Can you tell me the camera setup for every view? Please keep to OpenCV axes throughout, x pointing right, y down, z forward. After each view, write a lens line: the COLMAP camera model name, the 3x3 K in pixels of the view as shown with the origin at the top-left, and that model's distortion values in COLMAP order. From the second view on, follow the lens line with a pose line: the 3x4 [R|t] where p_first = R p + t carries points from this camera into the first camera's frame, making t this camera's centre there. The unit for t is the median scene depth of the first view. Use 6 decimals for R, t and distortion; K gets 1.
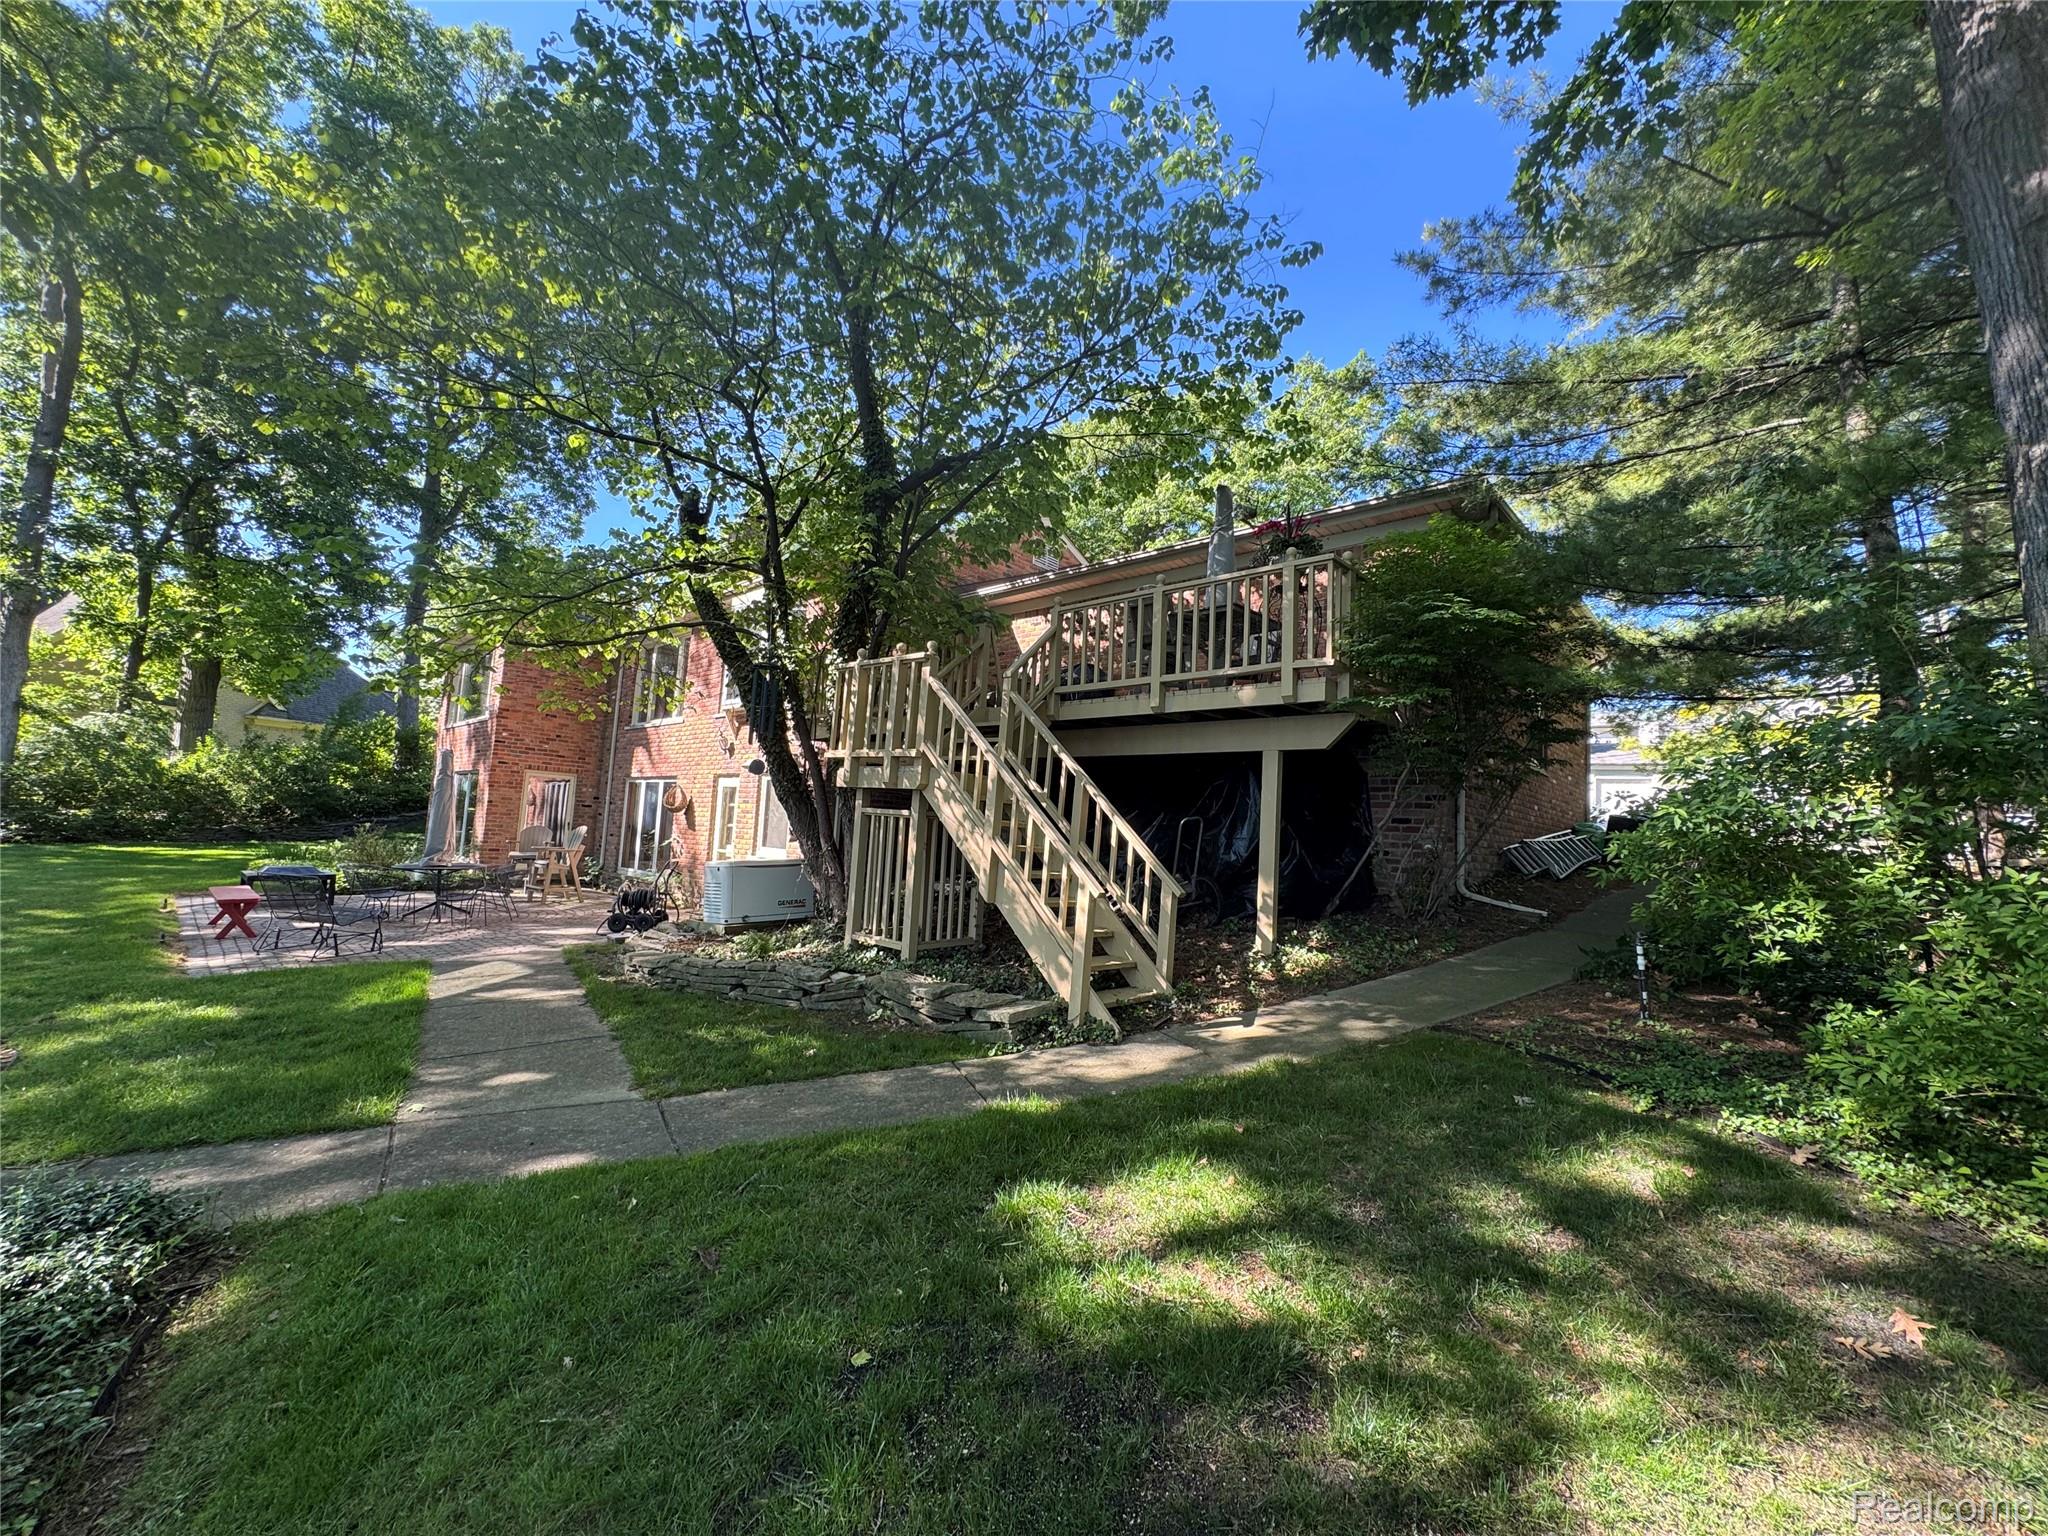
lens RADIAL K [[819.5, 0, 1019.3], [0, 819.5, 764.9], [0, 0, 1]] dist [-0.000929, 0.000274]
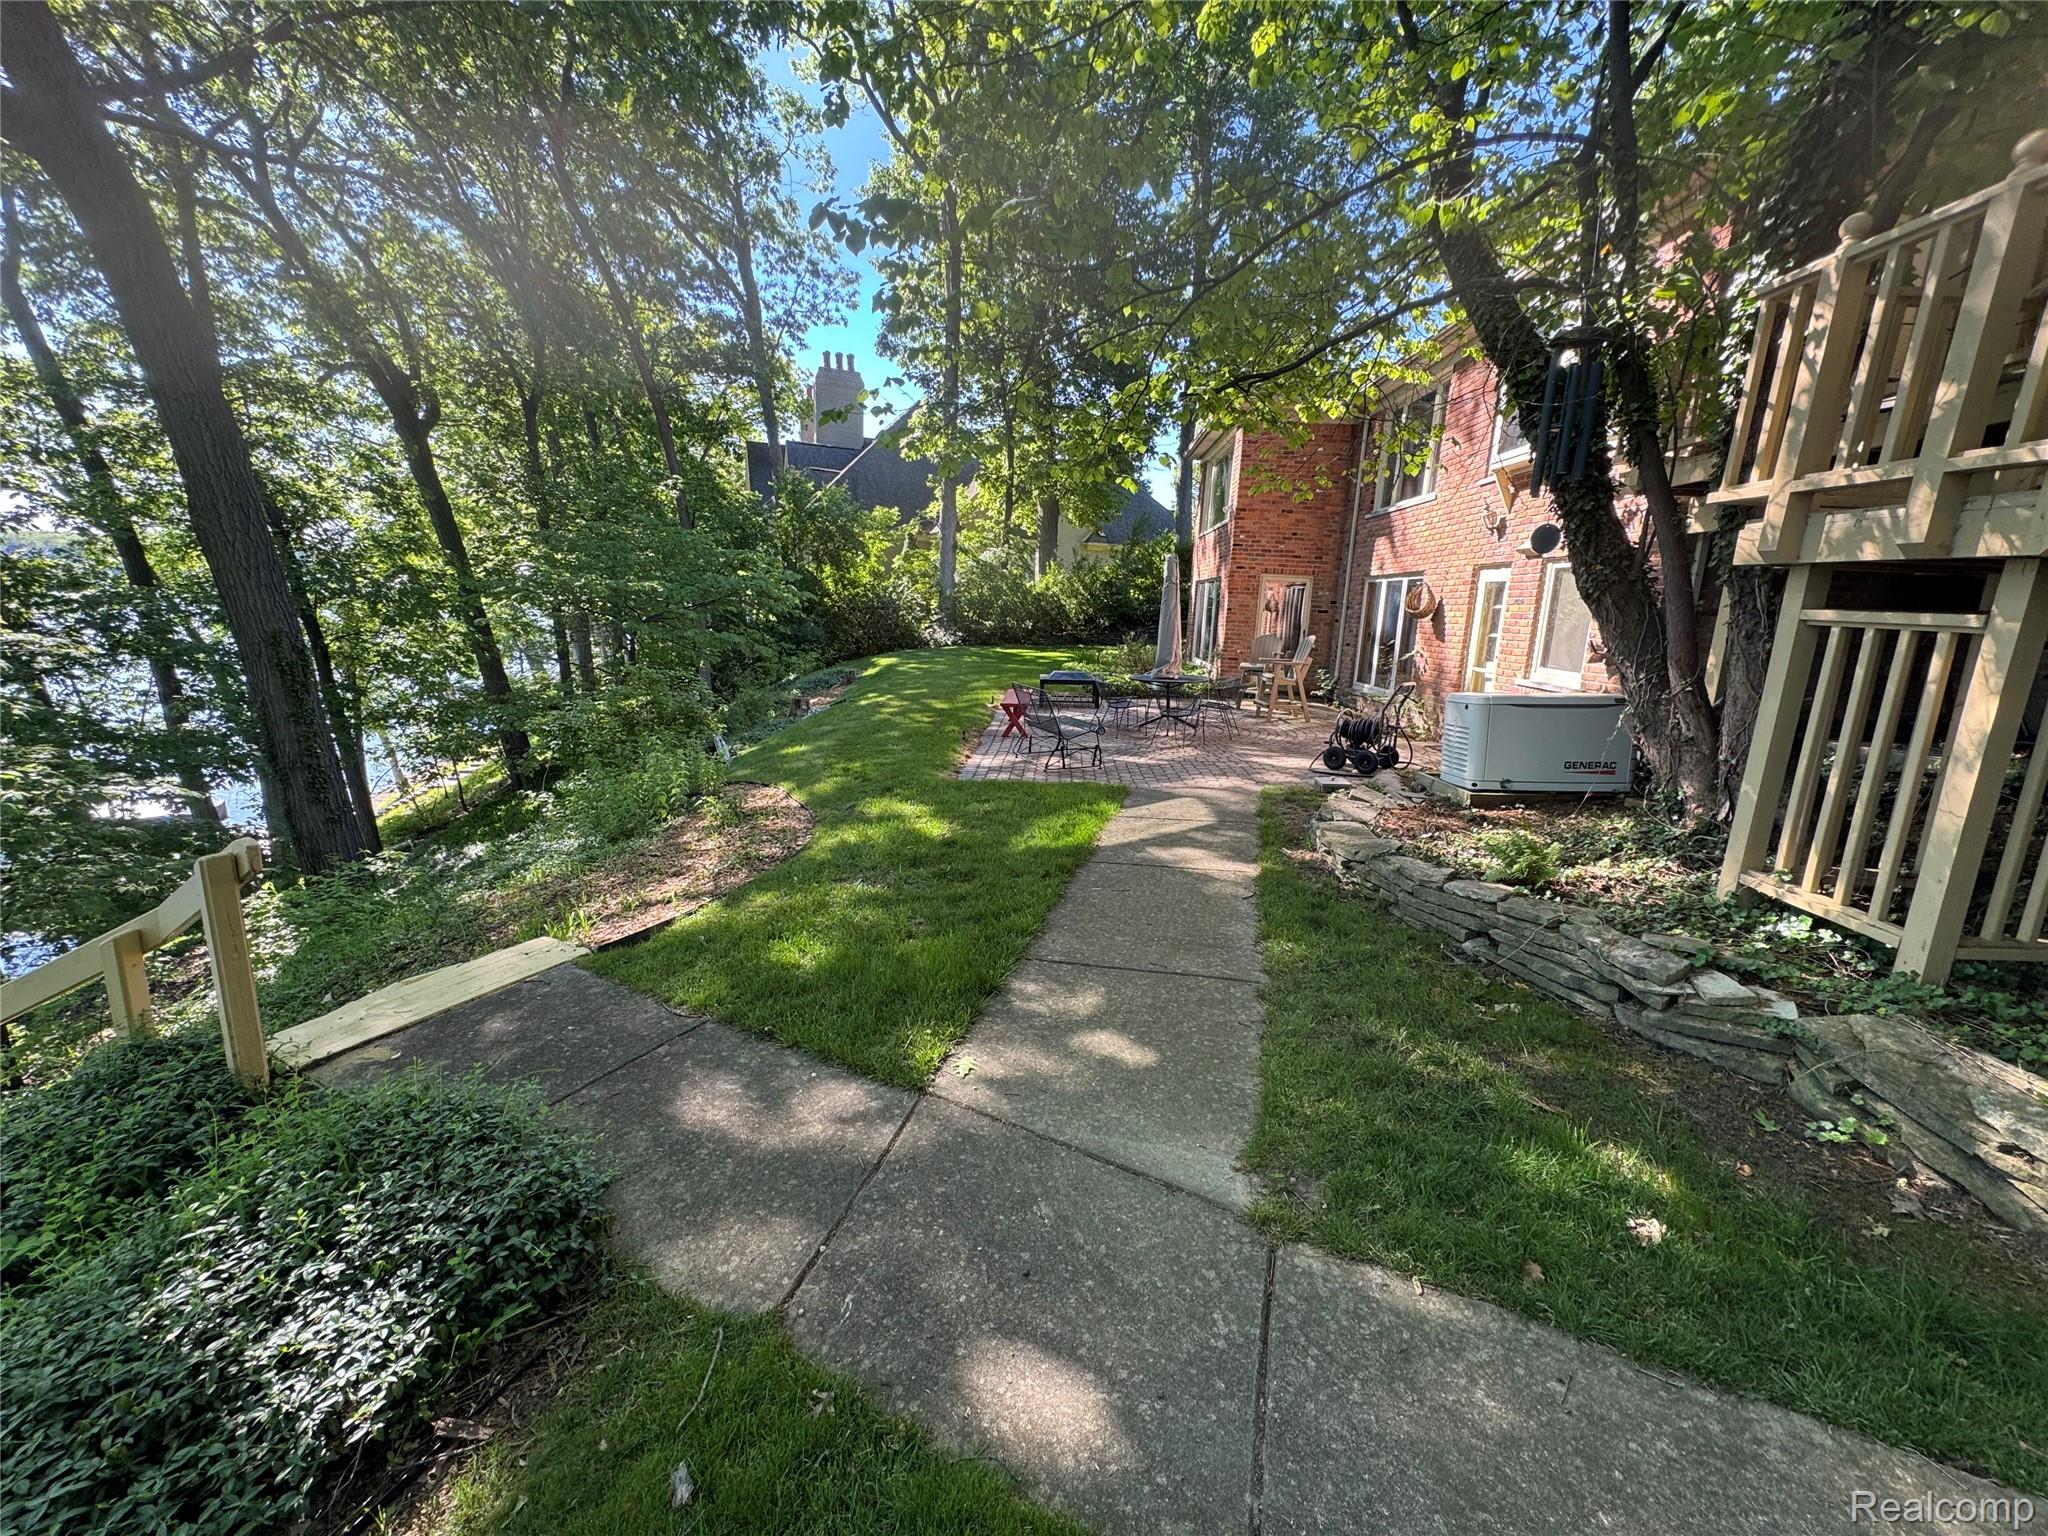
lens RADIAL K [[819.5, 0, 1019.3], [0, 819.5, 764.9], [0, 0, 1]] dist [-0.000929, 0.000274]
pose [[0.650756, 0.119812, -0.749774, -0.068465], [0.061121, 0.976001, 0.209012, 0.008289], [0.756823, -0.181843, 0.627815, 0.206810]]
